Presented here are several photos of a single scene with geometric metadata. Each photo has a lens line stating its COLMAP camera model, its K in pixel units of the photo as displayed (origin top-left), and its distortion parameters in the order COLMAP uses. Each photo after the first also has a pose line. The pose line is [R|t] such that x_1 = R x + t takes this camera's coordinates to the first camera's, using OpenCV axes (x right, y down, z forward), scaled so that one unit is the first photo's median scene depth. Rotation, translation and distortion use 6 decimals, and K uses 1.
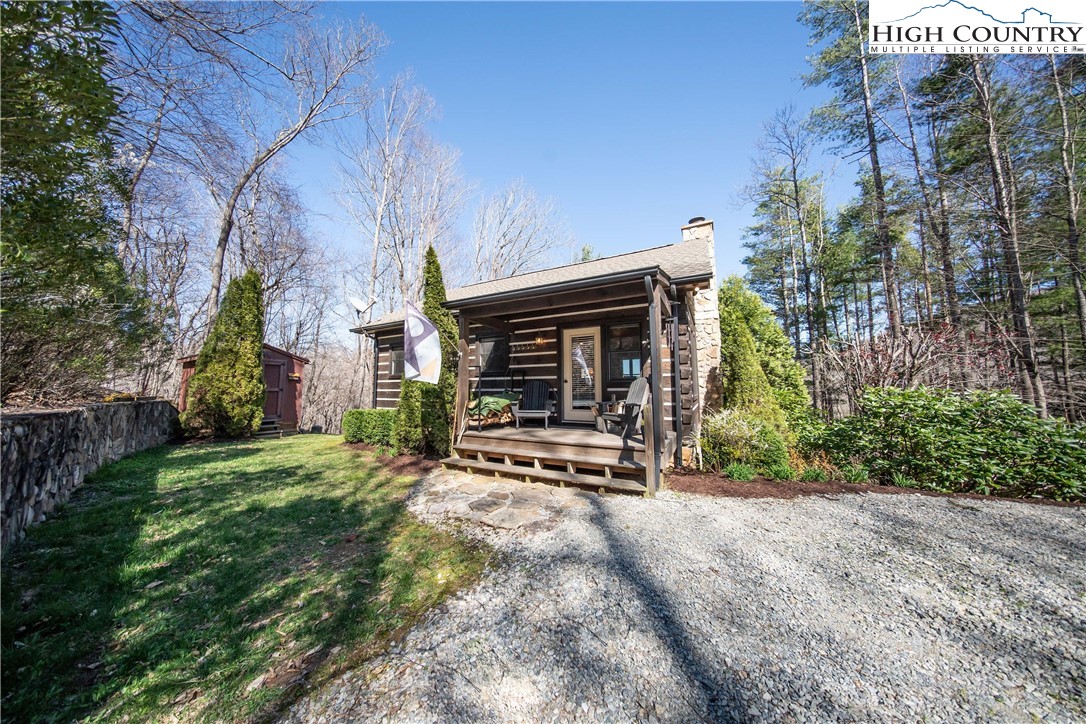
lens RADIAL K [[332.3, 0, 543.2], [0, 332.3, 357.8], [0, 0, 1]] dist [-0.000644, 0.000001]
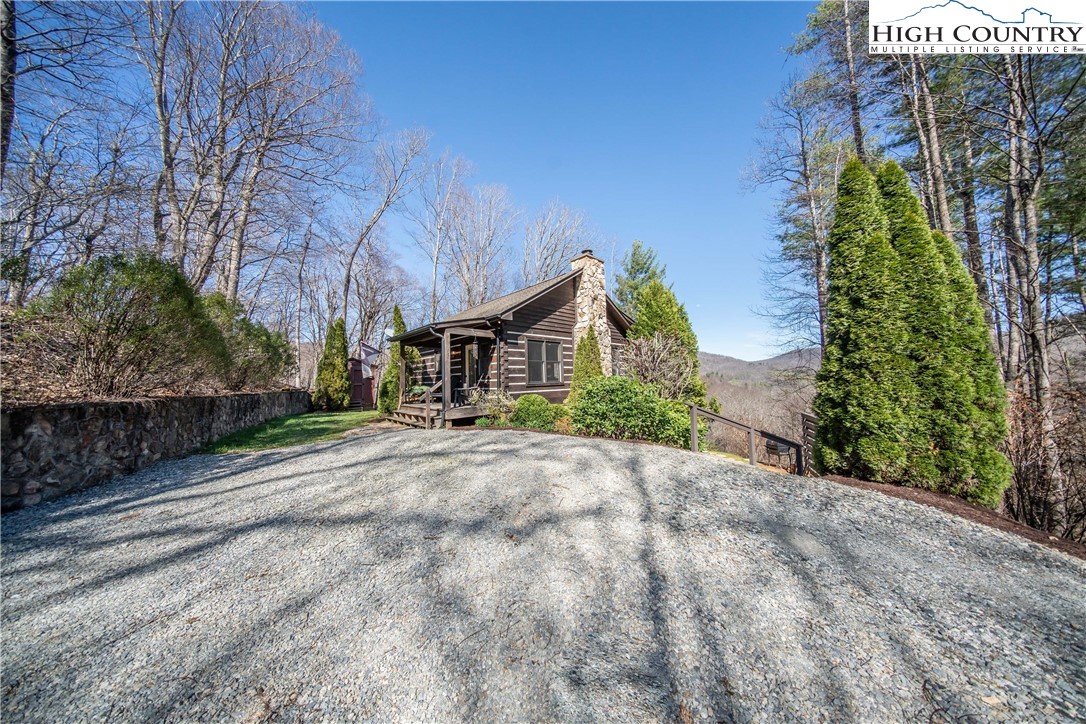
lens RADIAL K [[332.3, 0, 543.2], [0, 332.3, 357.8], [0, 0, 1]] dist [-0.000644, 0.000001]
pose [[0.941519, -0.044032, -0.334071, 0.805177], [0.053707, 0.998361, 0.019773, -0.028378], [0.332652, -0.036558, 0.942341, -0.364279]]
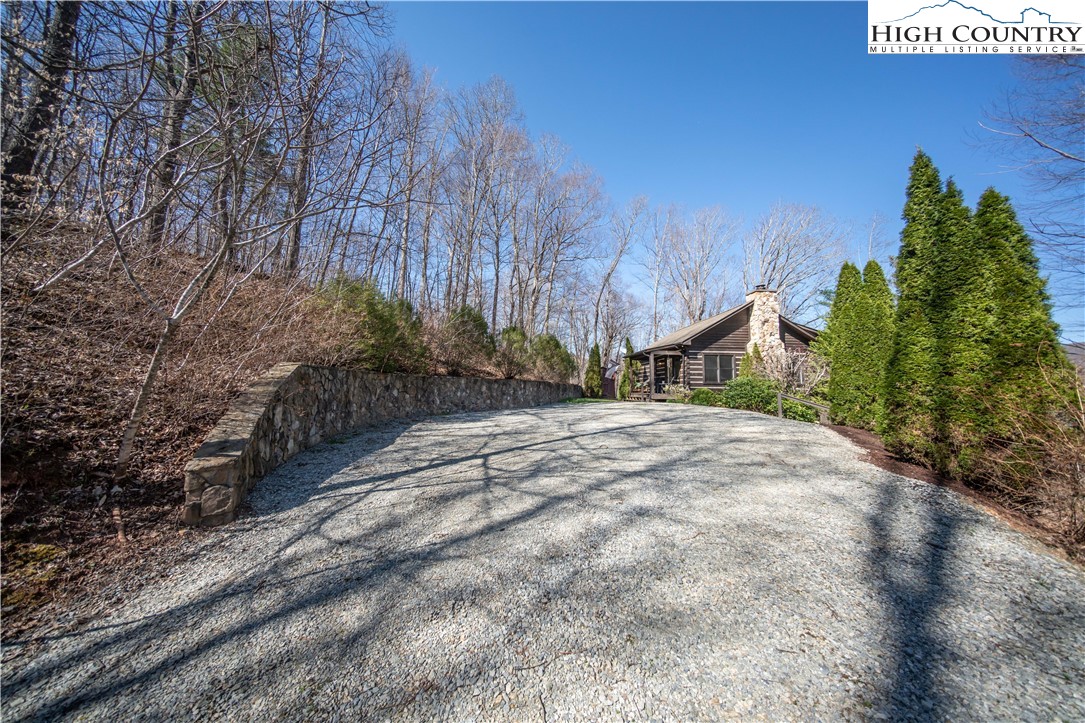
lens RADIAL K [[332.0, 0, 542.7], [0, 332.0, 357.3], [0, 0, 1]] dist [-0.000644, 0.000001]
pose [[0.525144, -0.072133, -0.847951, 1.518505], [0.069420, 0.996712, -0.041795, -0.045452], [0.848177, -0.036916, 0.528425, -1.086128]]
